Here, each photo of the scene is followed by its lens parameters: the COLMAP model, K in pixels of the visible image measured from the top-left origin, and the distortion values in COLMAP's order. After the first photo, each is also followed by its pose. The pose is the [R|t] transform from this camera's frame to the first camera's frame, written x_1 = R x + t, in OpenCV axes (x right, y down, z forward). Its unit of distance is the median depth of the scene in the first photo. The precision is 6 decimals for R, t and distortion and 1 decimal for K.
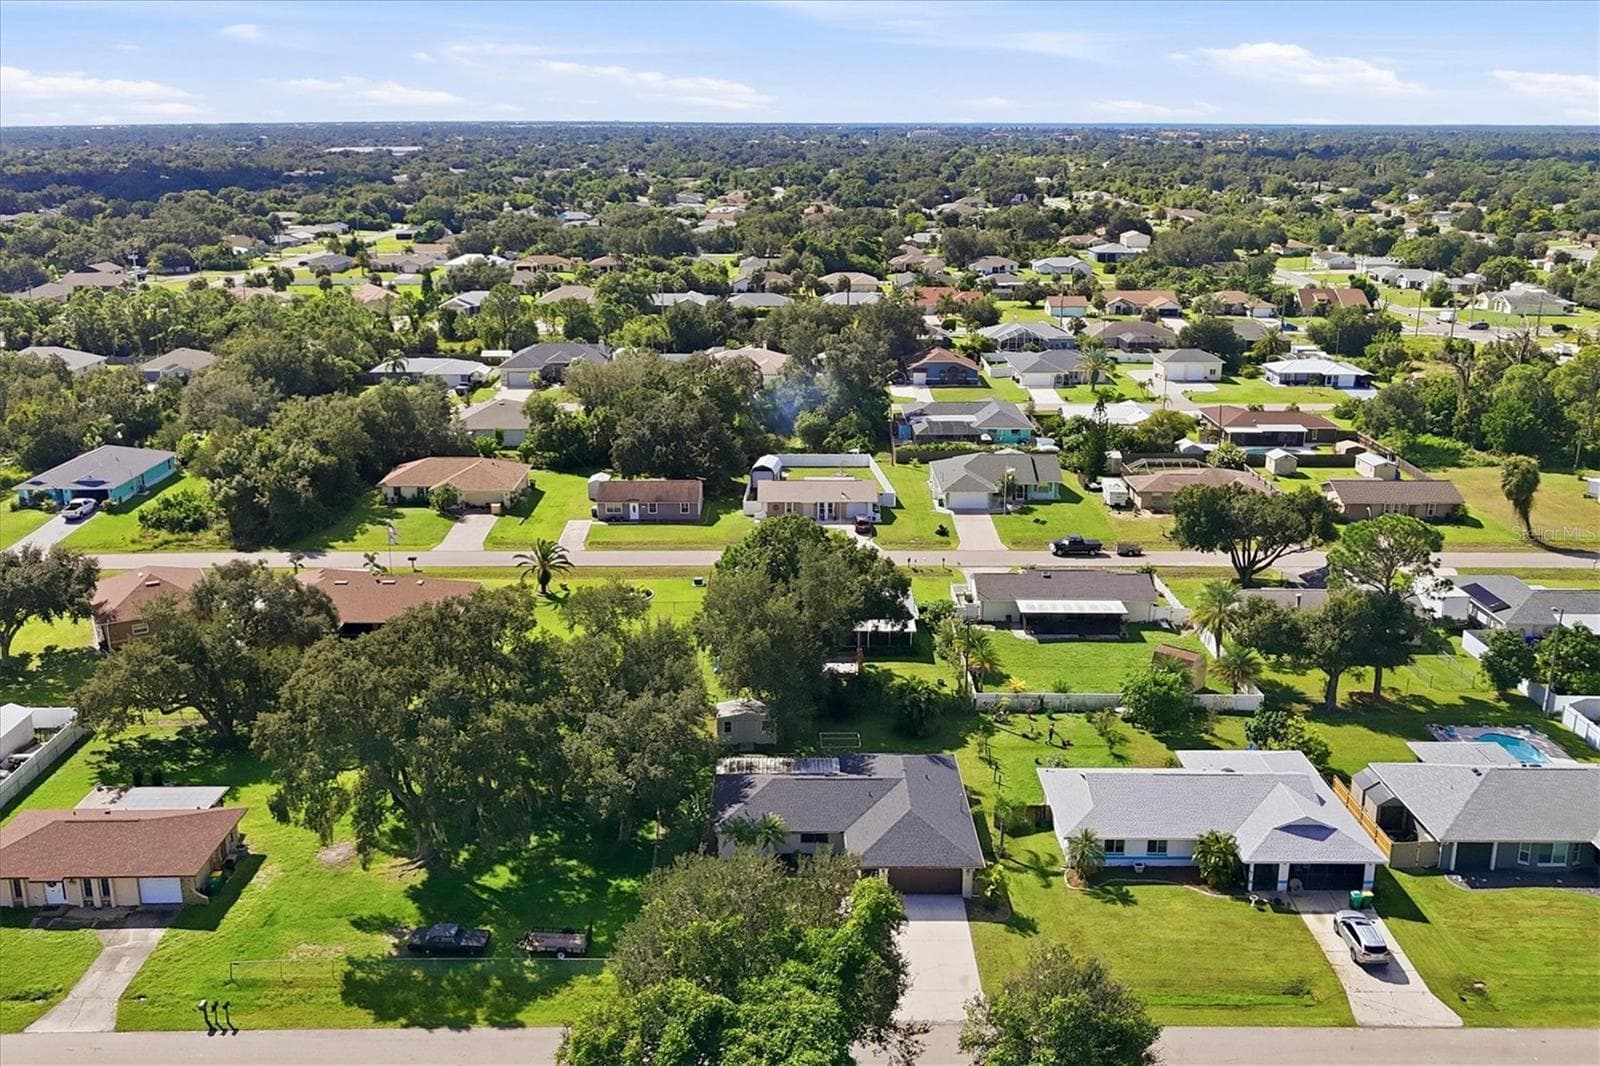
lens RADIAL K [[1197.4, 0, 800.0], [0, 1197.4, 533.0], [0, 0, 1]] dist [0.066948, -0.143707]
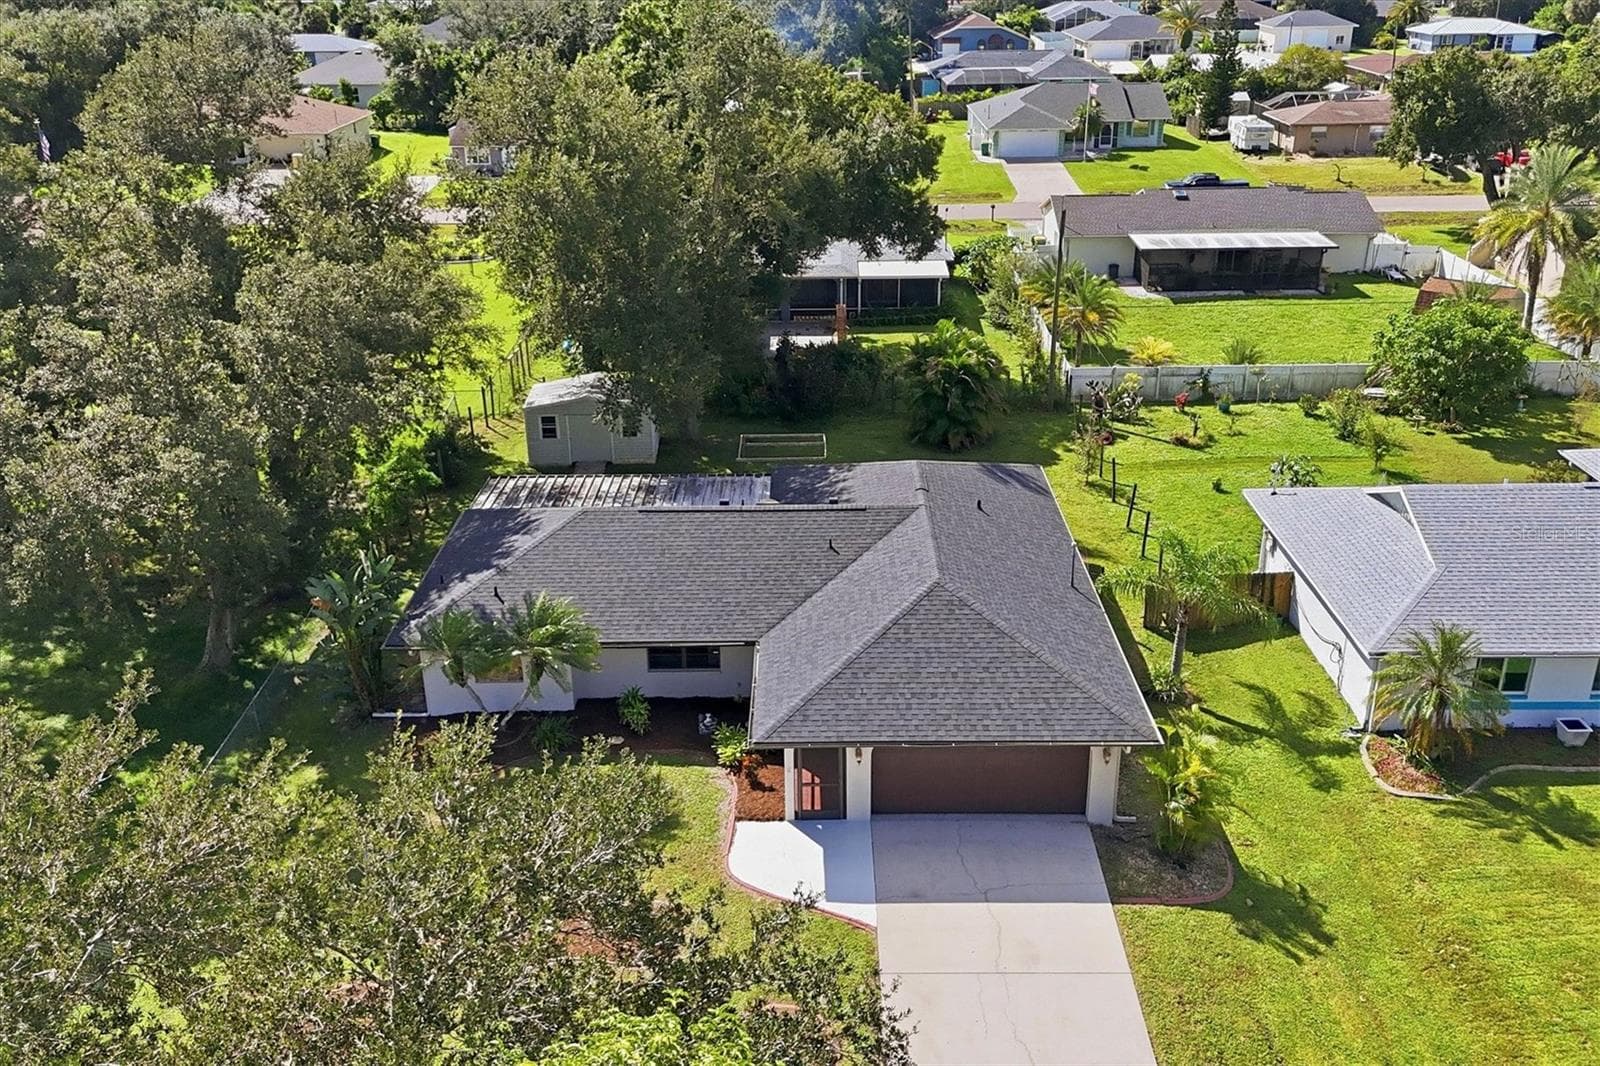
lens RADIAL K [[1197.4, 0, 800.0], [0, 1197.4, 533.0], [0, 0, 1]] dist [0.066948, -0.143707]
pose [[0.999757, -0.008408, -0.020357, 0.045487], [0.011438, 0.988058, 0.153655, 0.126049], [0.018822, -0.153851, 0.987915, 0.508434]]
